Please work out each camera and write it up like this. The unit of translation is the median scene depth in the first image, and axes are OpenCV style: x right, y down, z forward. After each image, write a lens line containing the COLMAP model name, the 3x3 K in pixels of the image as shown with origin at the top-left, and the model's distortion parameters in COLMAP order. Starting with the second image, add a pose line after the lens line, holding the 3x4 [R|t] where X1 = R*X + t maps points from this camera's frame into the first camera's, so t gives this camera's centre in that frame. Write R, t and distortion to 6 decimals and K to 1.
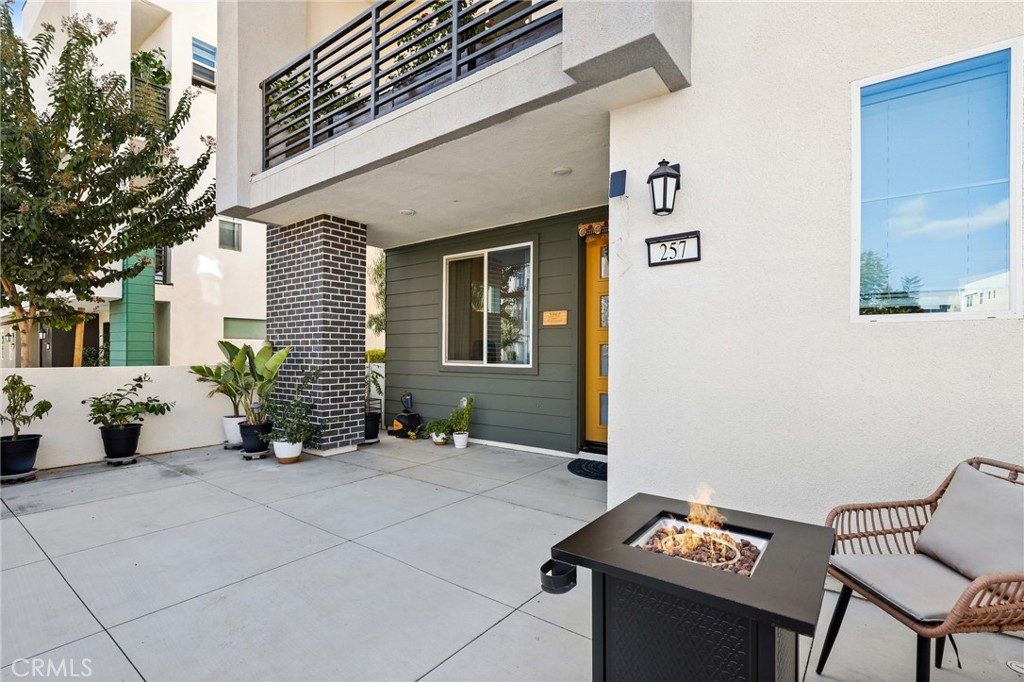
lens RADIAL K [[486.8, 0, 510.3], [0, 486.8, 352.5], [0, 0, 1]] dist [0.001268, 0.000052]
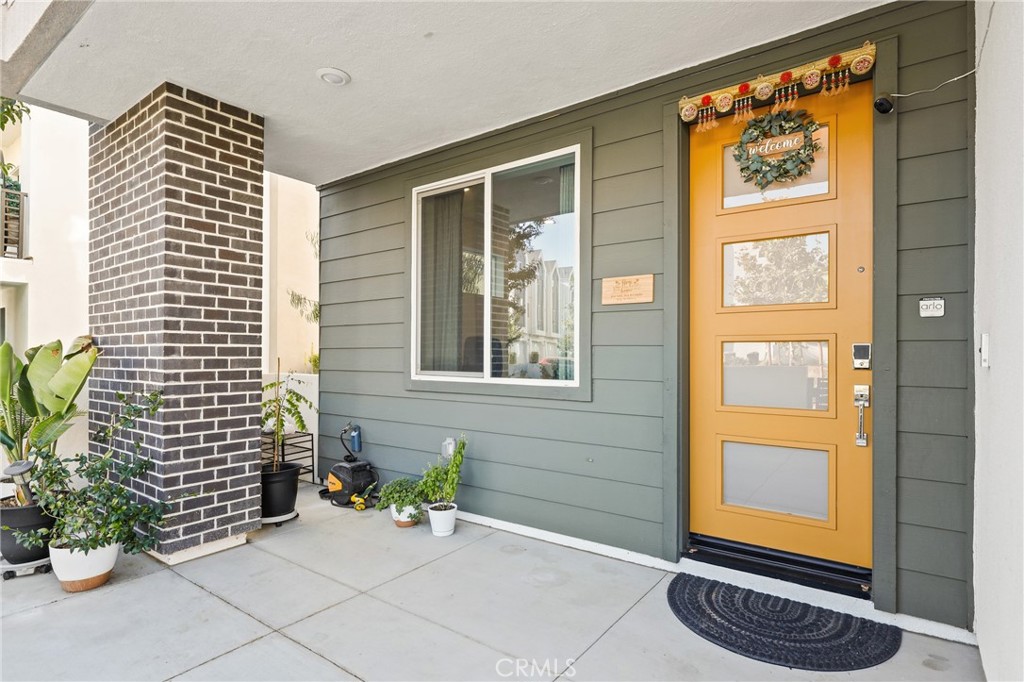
lens RADIAL K [[530.2, 0, 508.2], [0, 530.2, 352.8], [0, 0, 1]] dist [-0.003473, -0.000471]
pose [[0.999959, -0.001934, 0.008800, -0.036118], [0.001948, 0.999997, -0.001599, -0.004434], [-0.008797, 0.001616, 0.999960, 0.436377]]
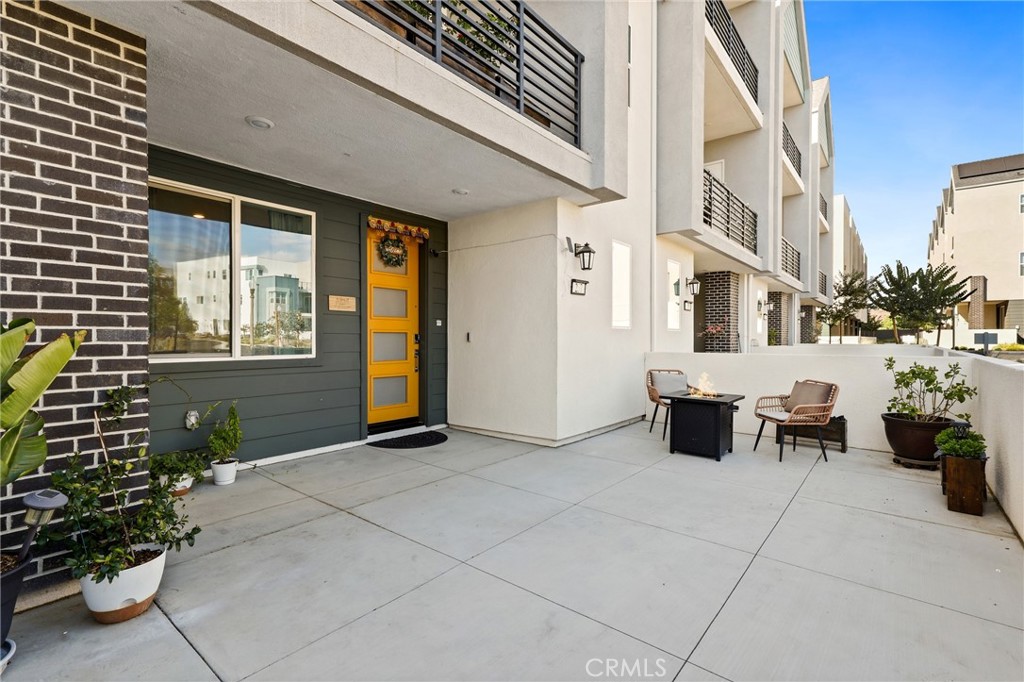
lens RADIAL K [[465.4, 0, 537.0], [0, 465.4, 341.0], [0, 0, 1]] dist [0.002253, 0.000268]
pose [[-0.010693, -0.007957, 0.999911, -0.795831], [-0.001020, 0.999968, 0.007947, -0.005499], [-0.999942, -0.000935, -0.010701, 0.614739]]
